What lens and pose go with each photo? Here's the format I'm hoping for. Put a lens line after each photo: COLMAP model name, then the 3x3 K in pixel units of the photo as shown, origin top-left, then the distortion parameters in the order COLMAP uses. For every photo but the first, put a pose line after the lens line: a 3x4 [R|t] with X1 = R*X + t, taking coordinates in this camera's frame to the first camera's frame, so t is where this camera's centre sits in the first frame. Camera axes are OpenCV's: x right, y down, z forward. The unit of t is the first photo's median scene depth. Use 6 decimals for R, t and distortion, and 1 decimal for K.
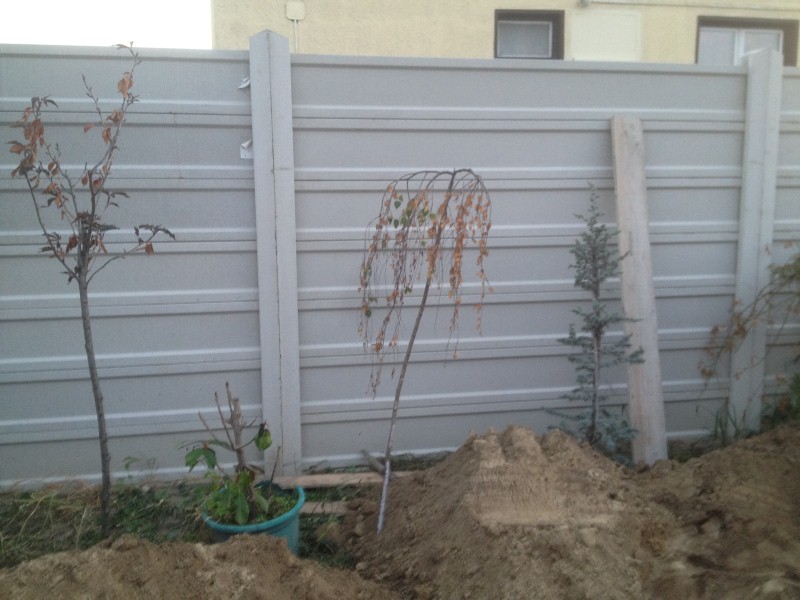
lens RADIAL K [[692.1, 0, 346.0], [0, 692.1, 270.8], [0, 0, 1]] dist [0.106412, -0.168479]
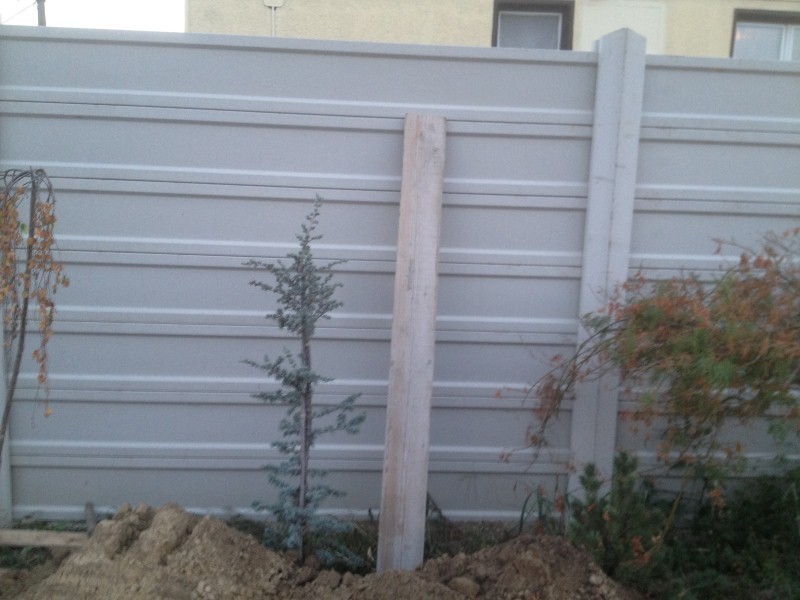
lens RADIAL K [[692.1, 0, 346.0], [0, 692.1, 270.8], [0, 0, 1]] dist [0.106412, -0.168479]
pose [[0.990359, 0.058074, -0.125765, 0.405404], [-0.057716, 0.998312, 0.006492, -0.041161], [0.125930, 0.000829, 0.992039, 0.198413]]
